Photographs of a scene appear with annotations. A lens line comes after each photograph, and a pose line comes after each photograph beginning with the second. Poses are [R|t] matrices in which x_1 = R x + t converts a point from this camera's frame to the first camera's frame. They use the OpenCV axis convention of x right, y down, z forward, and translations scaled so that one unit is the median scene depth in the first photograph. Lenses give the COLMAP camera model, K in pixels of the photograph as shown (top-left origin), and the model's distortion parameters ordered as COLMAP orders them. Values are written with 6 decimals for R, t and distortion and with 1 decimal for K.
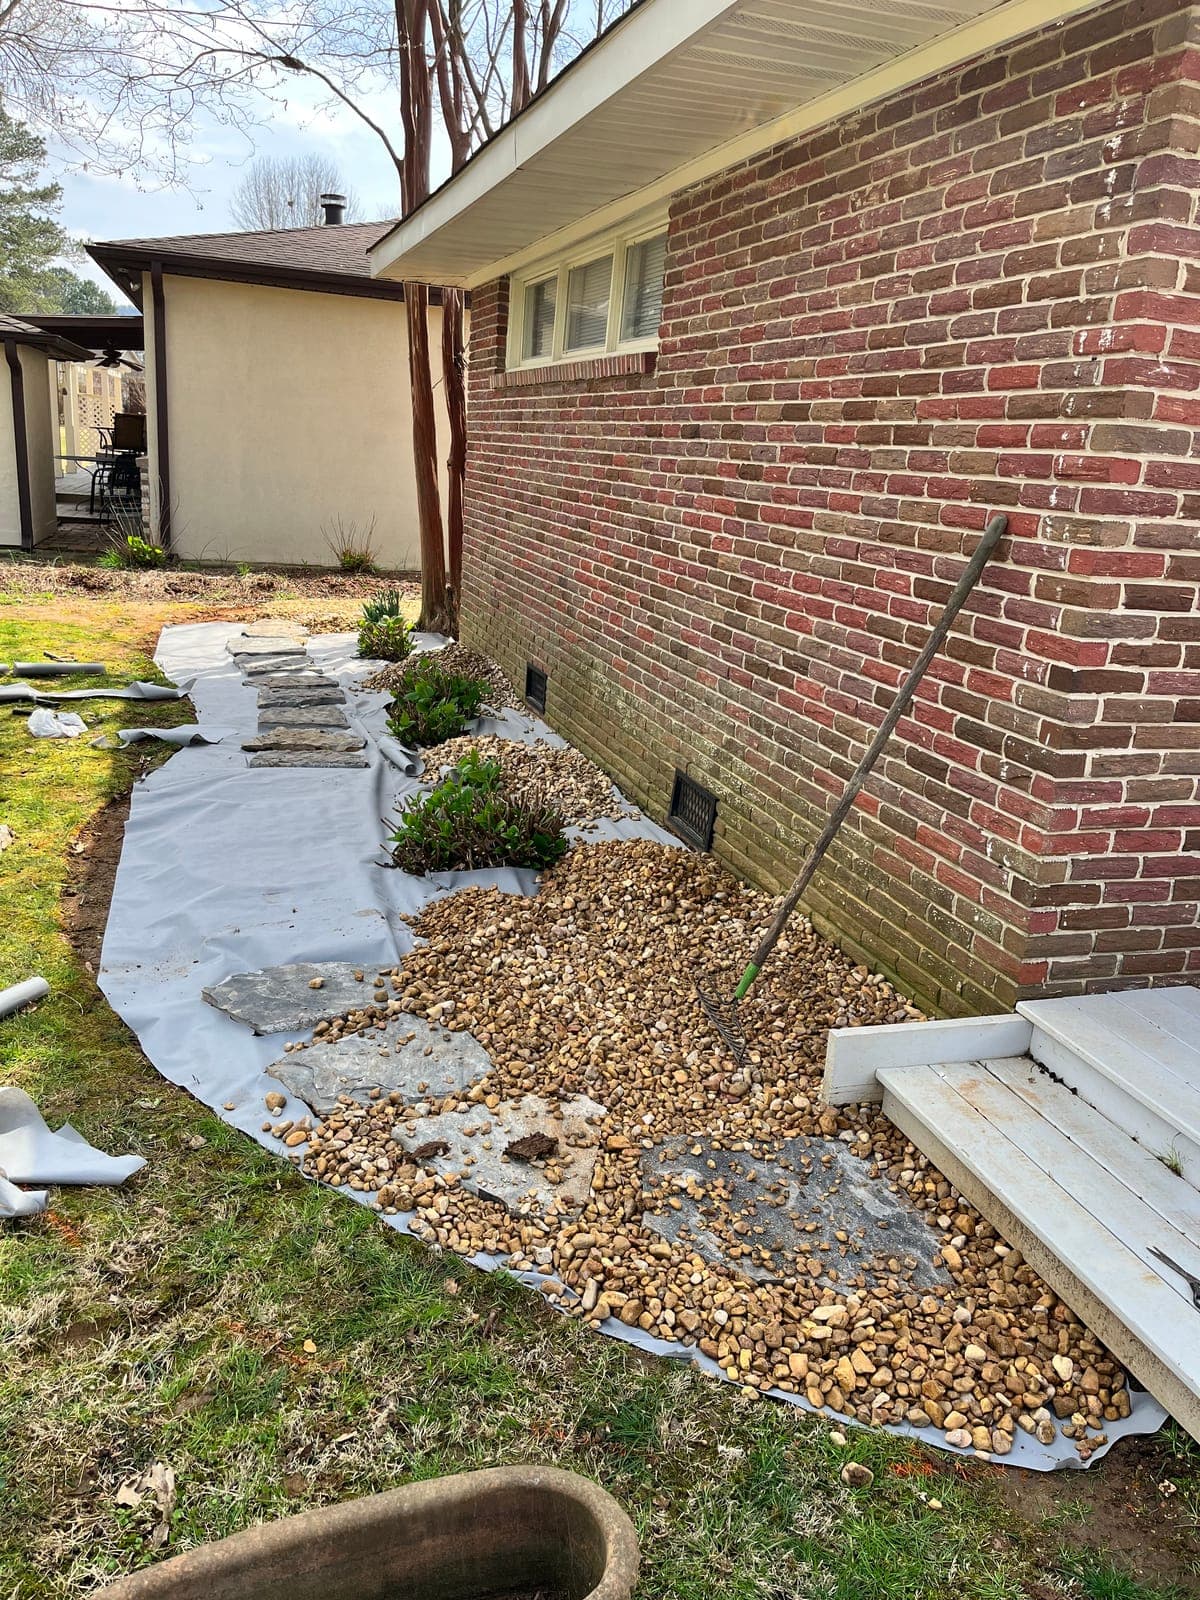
lens RADIAL K [[1272.3, 0, 603.1], [0, 1272.3, 804.5], [0, 0, 1]] dist [0.064947, -0.097343]
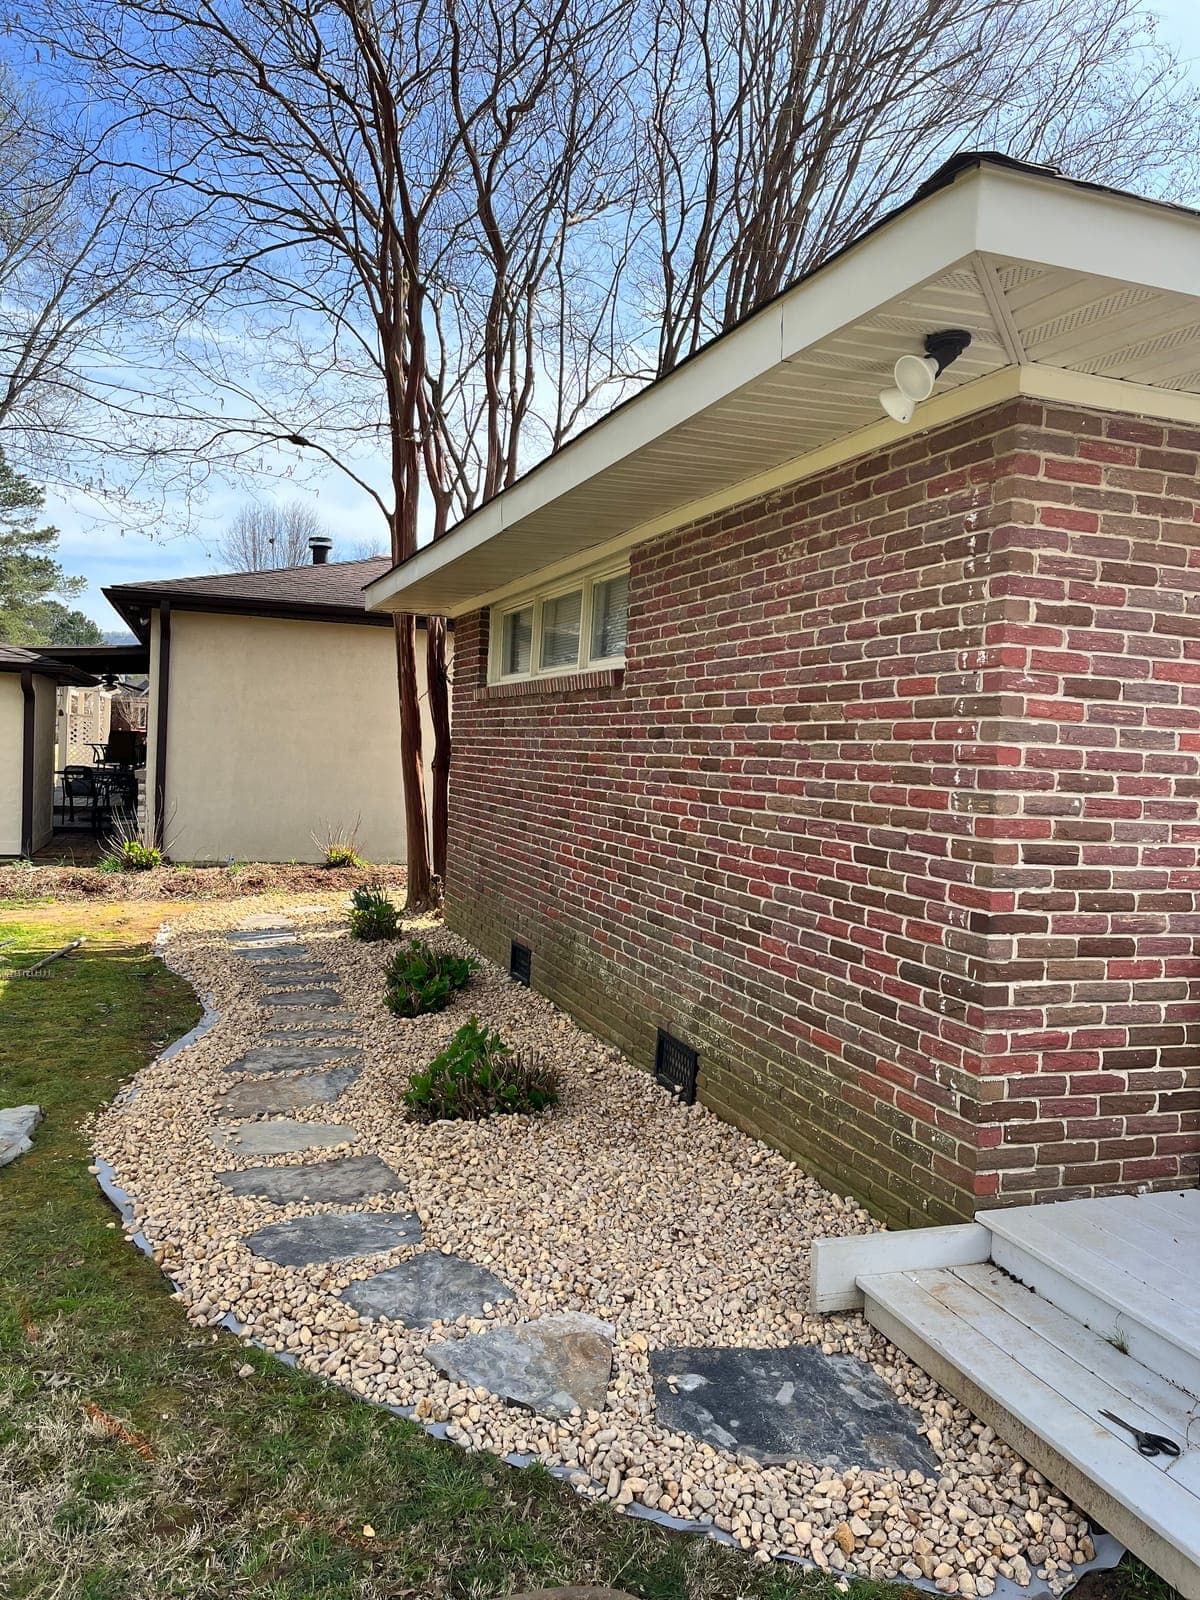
lens RADIAL K [[1272.3, 0, 595.5], [0, 1272.3, 789.6], [0, 0, 1]] dist [0.064947, -0.097343]
pose [[0.999195, -0.031533, 0.024809, -0.026233], [0.036477, 0.971469, -0.234346, 0.043343], [-0.016711, 0.235062, 0.971837, -0.171645]]
